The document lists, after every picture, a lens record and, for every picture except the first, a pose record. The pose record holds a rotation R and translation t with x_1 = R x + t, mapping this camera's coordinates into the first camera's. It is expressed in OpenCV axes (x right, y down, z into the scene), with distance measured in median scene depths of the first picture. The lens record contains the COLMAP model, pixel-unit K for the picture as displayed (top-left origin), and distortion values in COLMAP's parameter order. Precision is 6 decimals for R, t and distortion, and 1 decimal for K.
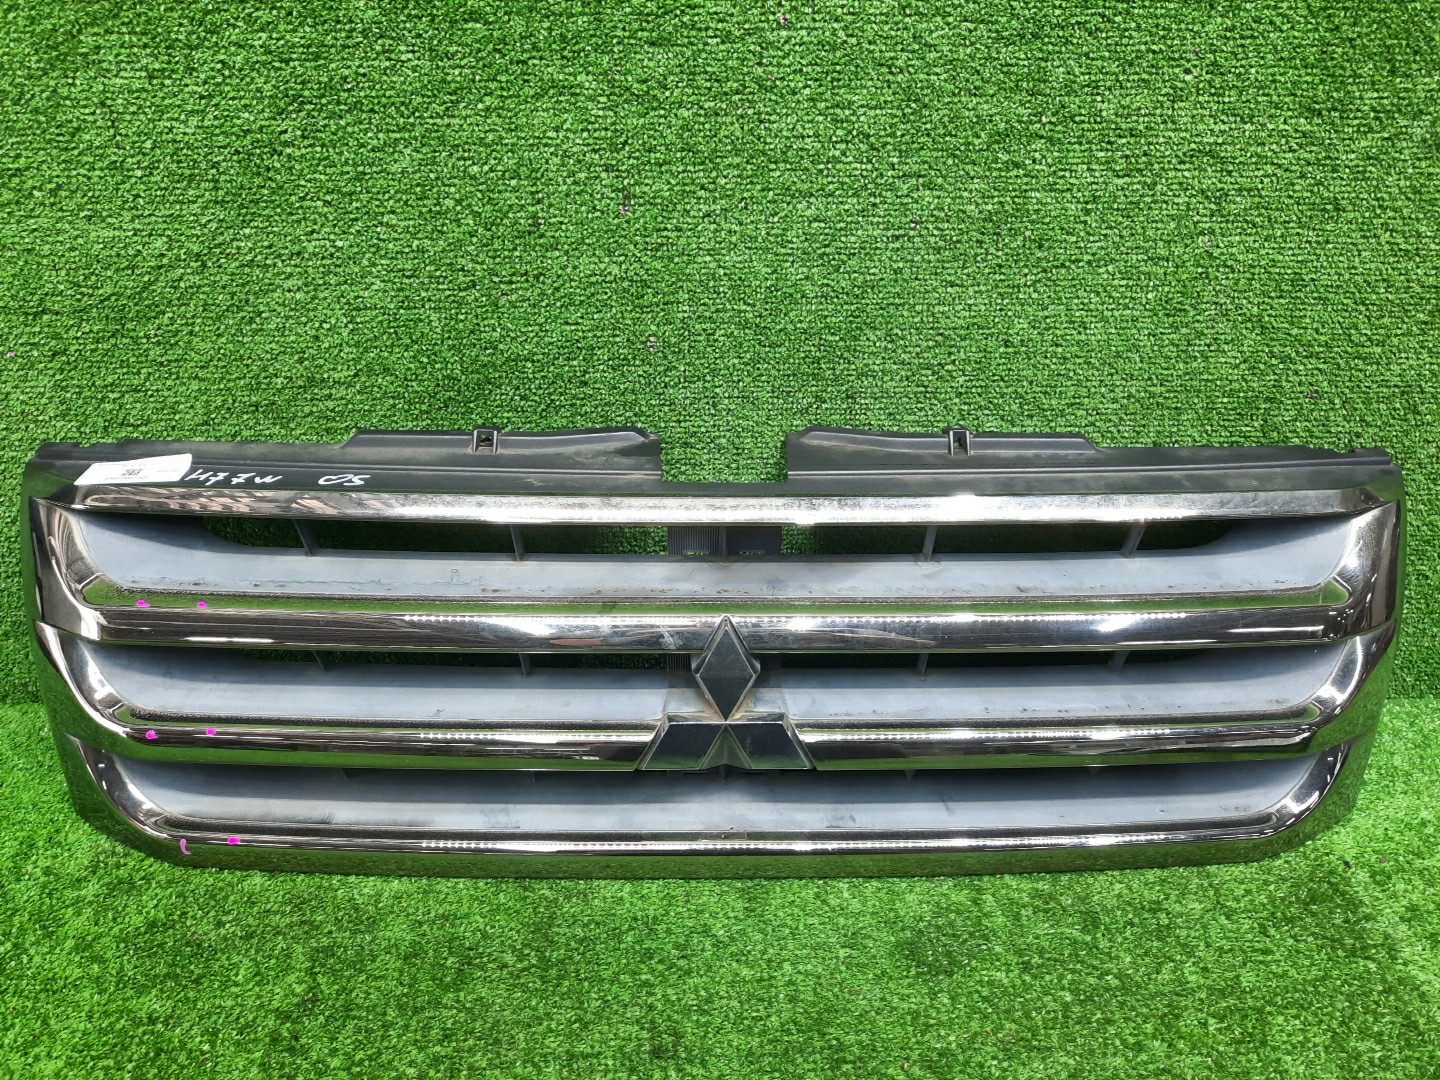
lens RADIAL K [[1037.4, 0, 724.1], [0, 1037.4, 534.0], [0, 0, 1]] dist [0.054667, -0.058364]
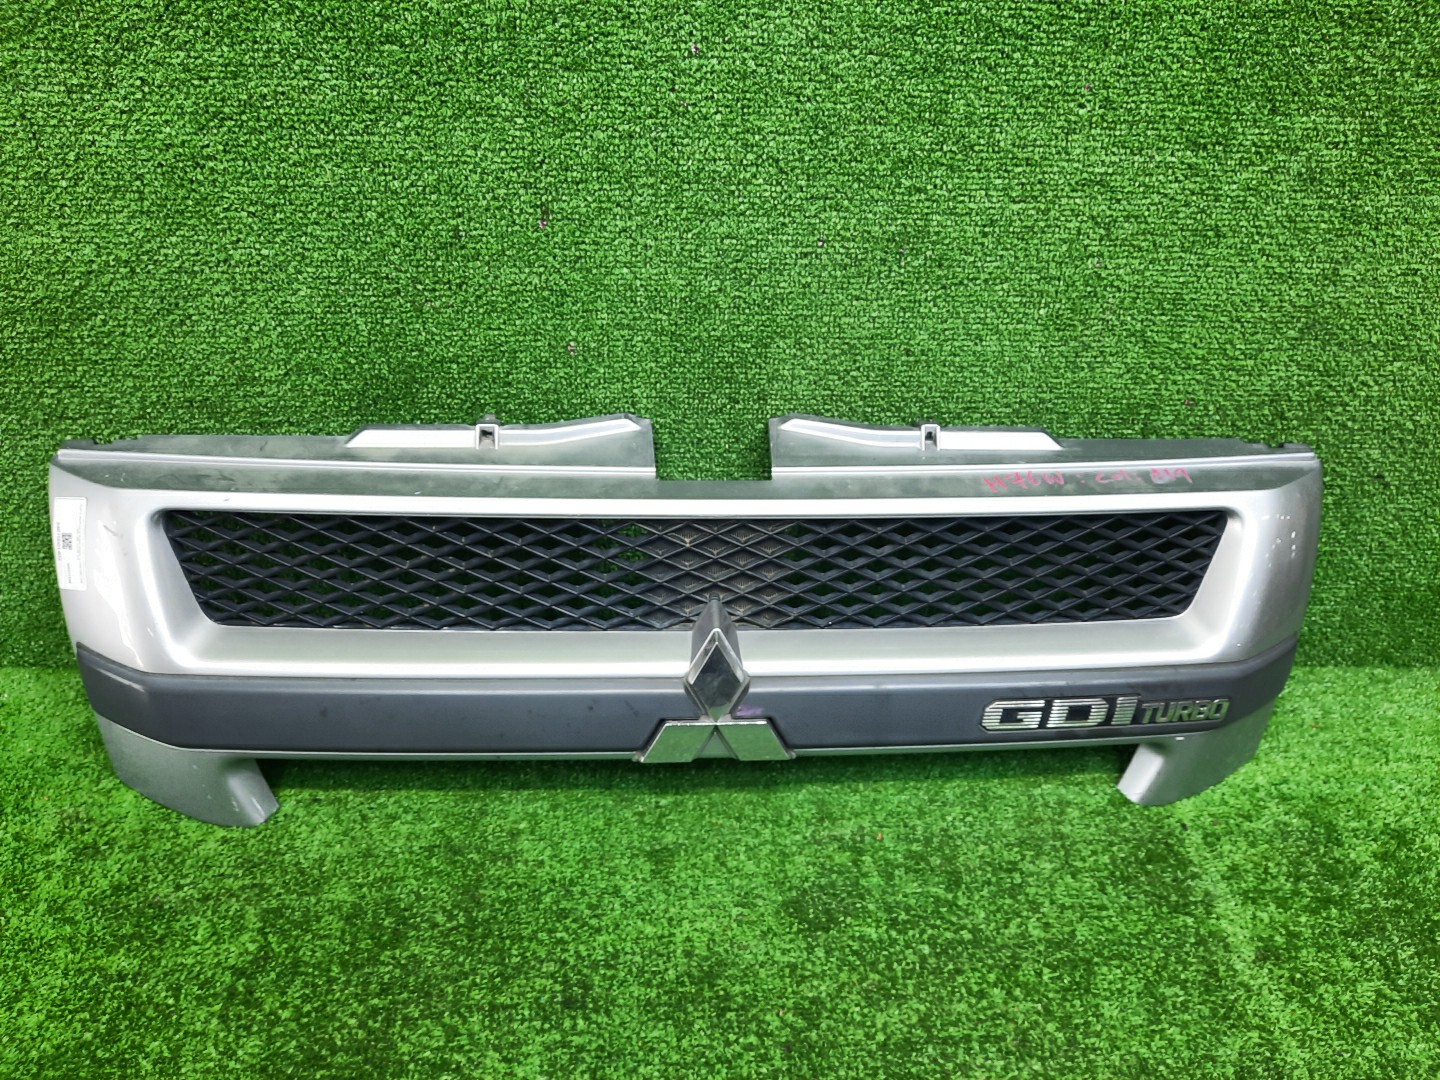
lens RADIAL K [[1037.4, 0, 726.0], [0, 1037.4, 527.3], [0, 0, 1]] dist [0.054667, -0.058364]
pose [[0.999335, 0.010042, 0.035048, 0.053880], [-0.014256, 0.992408, 0.122162, -0.143960], [-0.033555, -0.122581, 0.991891, -0.075251]]
